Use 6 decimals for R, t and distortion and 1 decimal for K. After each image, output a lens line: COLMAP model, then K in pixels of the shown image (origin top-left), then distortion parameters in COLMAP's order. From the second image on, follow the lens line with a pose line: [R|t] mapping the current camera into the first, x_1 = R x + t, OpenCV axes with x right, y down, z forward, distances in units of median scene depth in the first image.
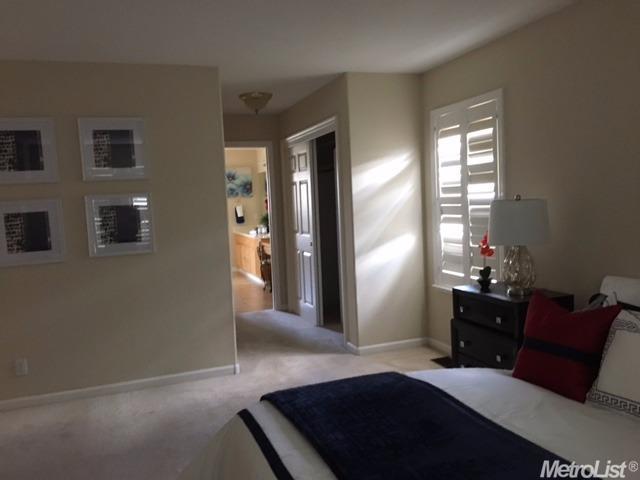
lens RADIAL K [[530.6, 0, 320.0], [0, 530.6, 240.0], [0, 0, 1]] dist [0.010303, 0.000686]
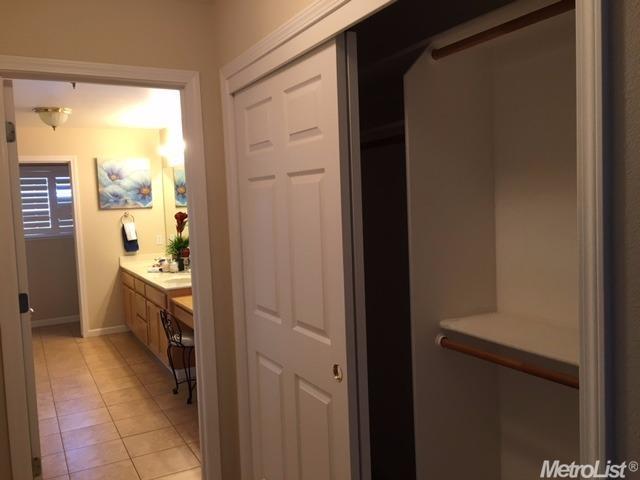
lens RADIAL K [[530.6, 0, 320.0], [0, 530.6, 240.0], [0, 0, 1]] dist [0.010303, 0.000686]
pose [[0.984234, -0.012715, 0.176415, -0.045859], [0.014357, 0.999865, -0.008034, -0.036647], [-0.176289, 0.010440, 0.984283, 0.369579]]
